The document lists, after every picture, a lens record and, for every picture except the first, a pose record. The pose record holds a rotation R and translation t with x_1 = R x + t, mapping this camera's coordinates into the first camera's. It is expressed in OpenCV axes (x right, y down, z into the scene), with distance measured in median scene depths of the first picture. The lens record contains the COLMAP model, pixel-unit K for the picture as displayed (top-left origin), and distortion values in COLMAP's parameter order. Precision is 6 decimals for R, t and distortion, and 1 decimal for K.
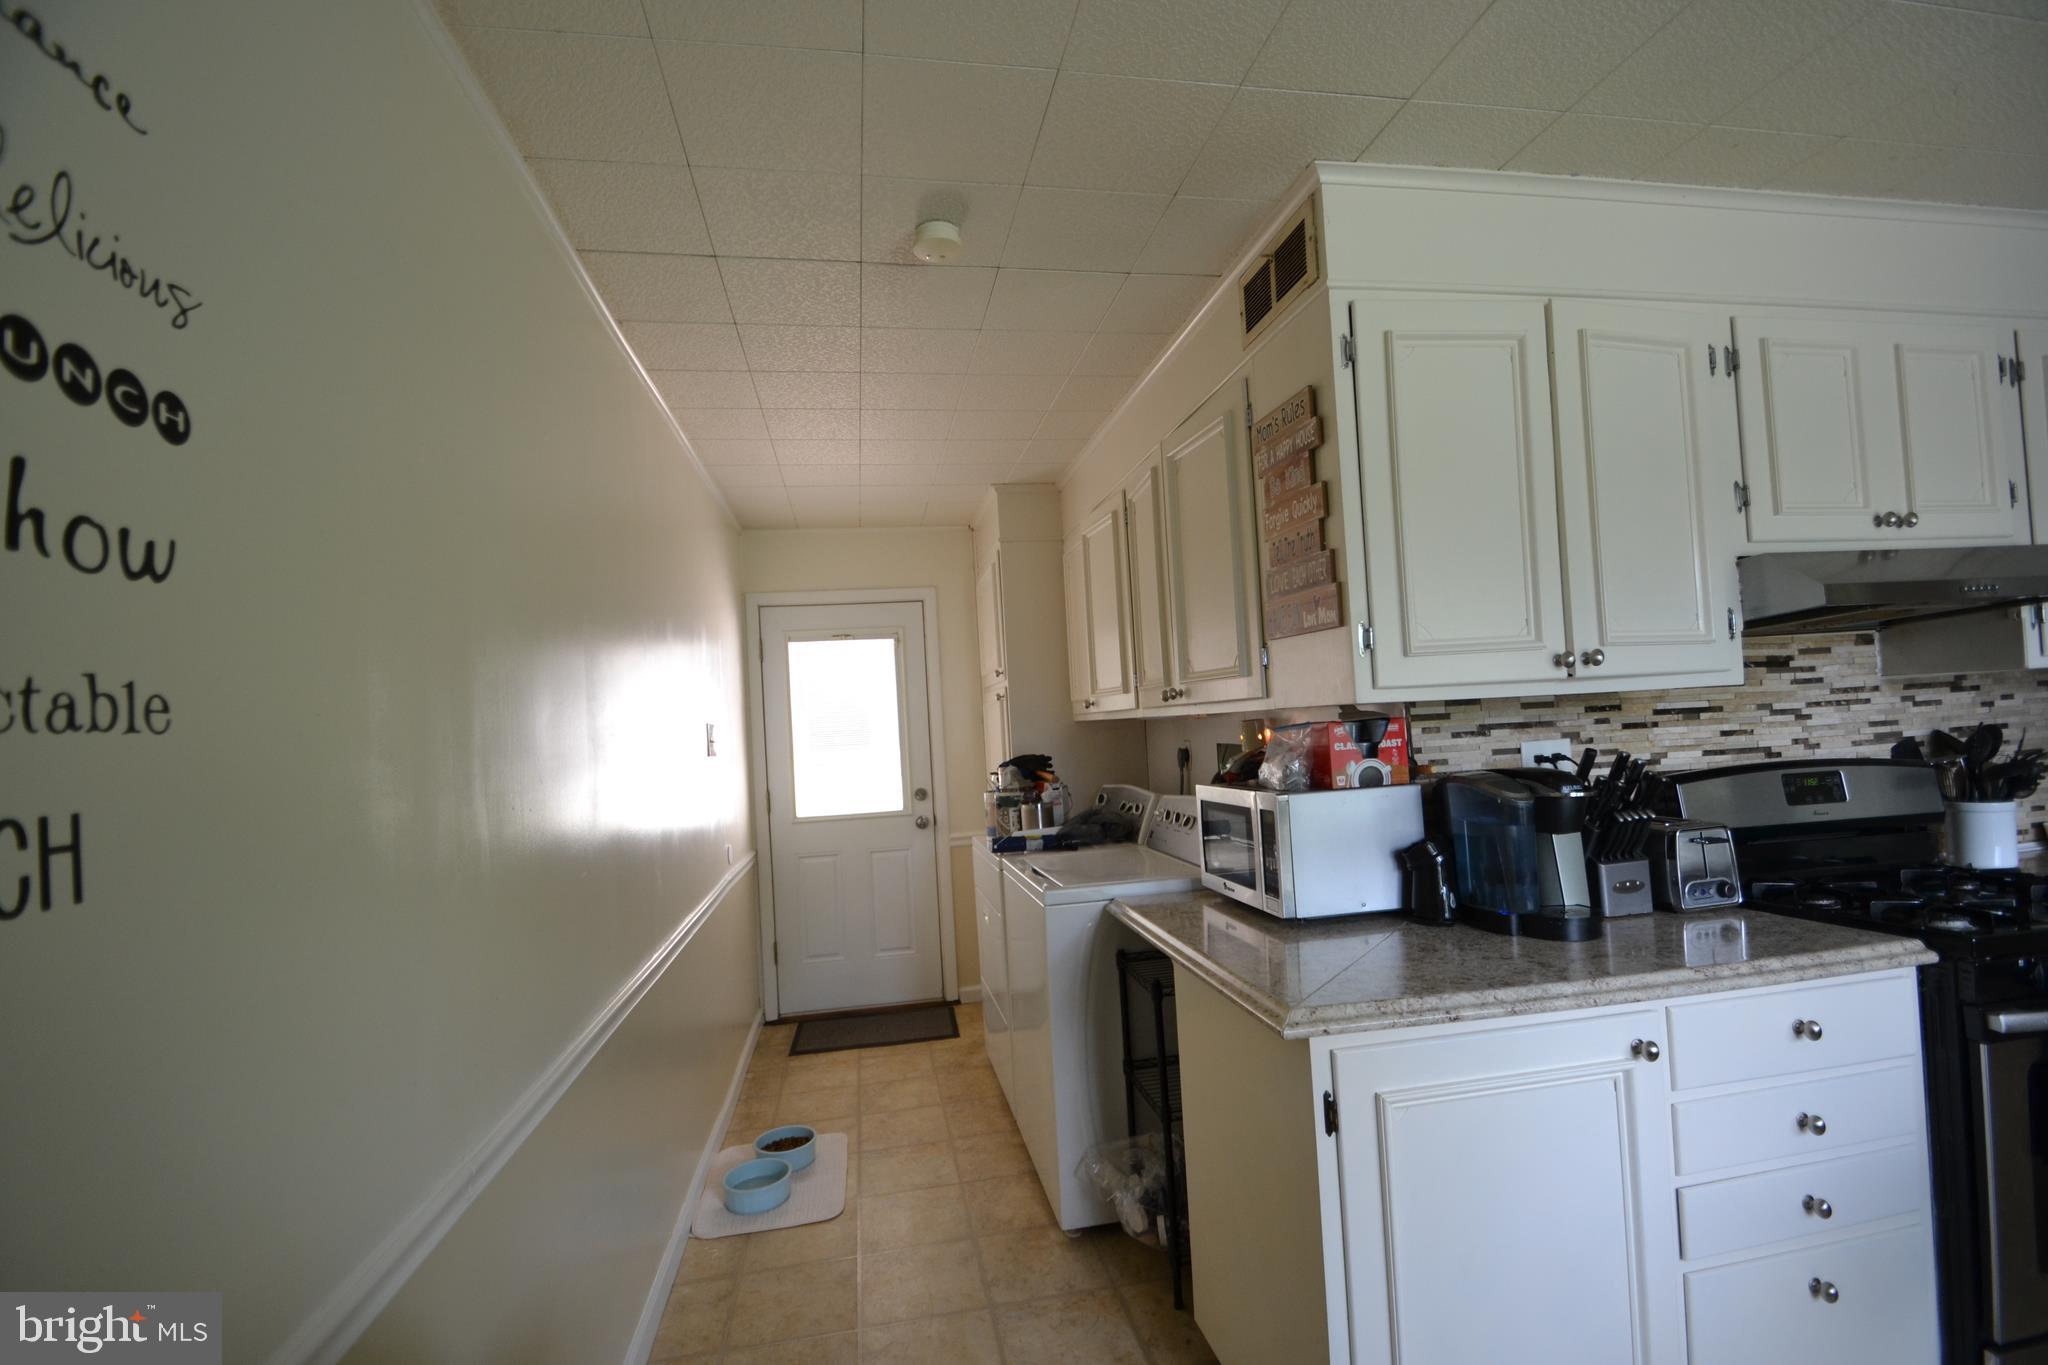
lens RADIAL K [[909.8, 0, 1021.3], [0, 909.8, 704.1], [0, 0, 1]] dist [0.017190, -0.019574]
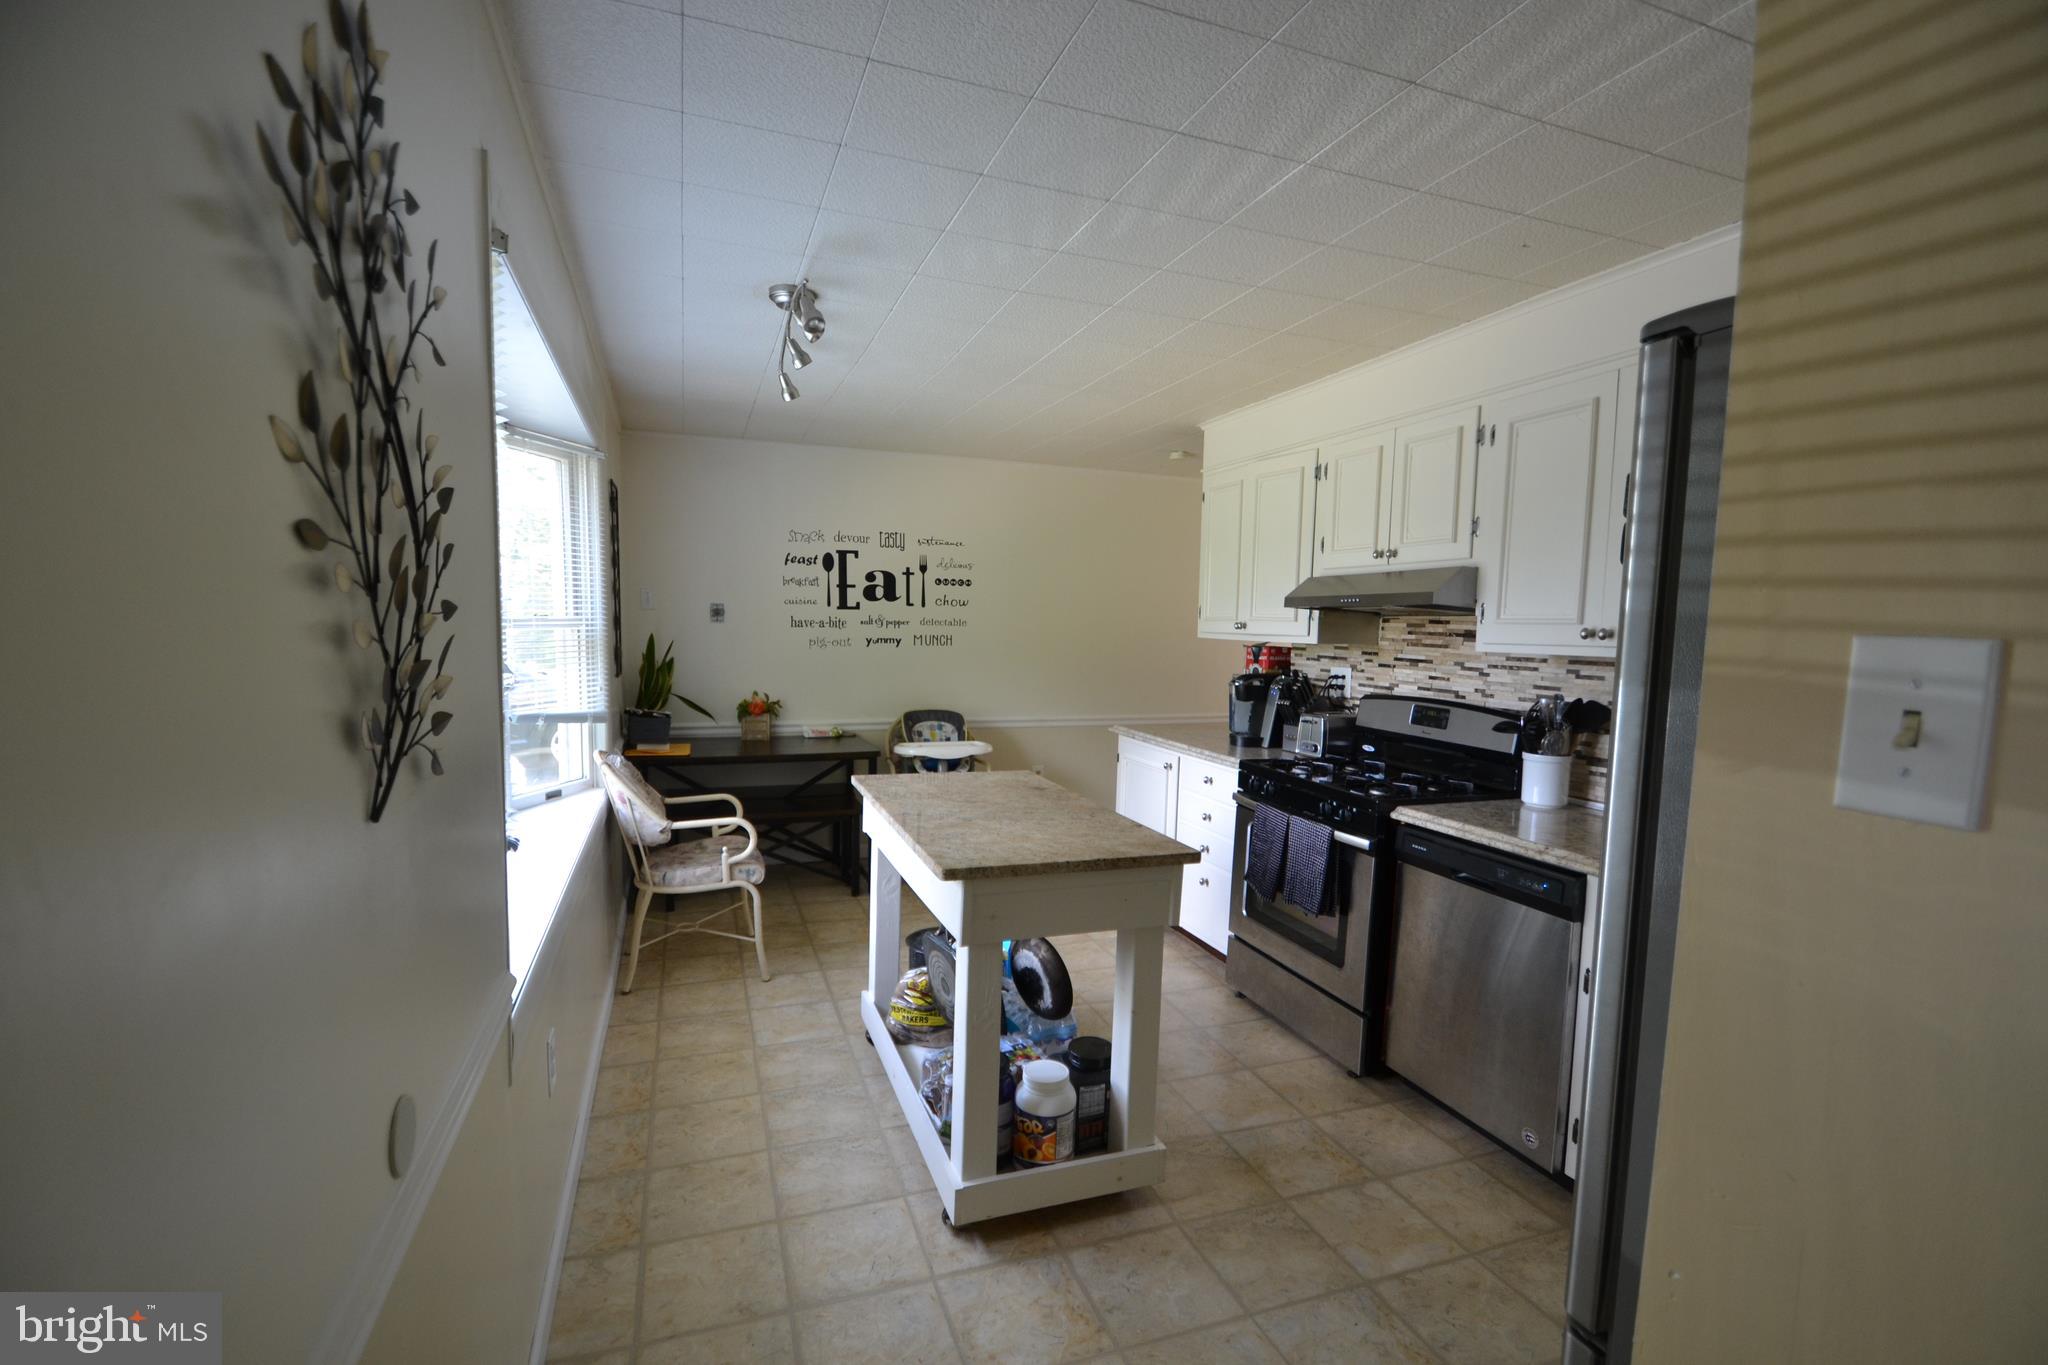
lens RADIAL K [[911.5, 0, 1016.2], [0, 911.5, 703.6], [0, 0, 1]] dist [0.004032, -0.000318]
pose [[0.172459, 0.148173, -0.973808, 2.095868], [-0.004516, 0.988730, 0.149644, -0.148747], [0.985006, -0.021409, 0.171185, 0.033651]]
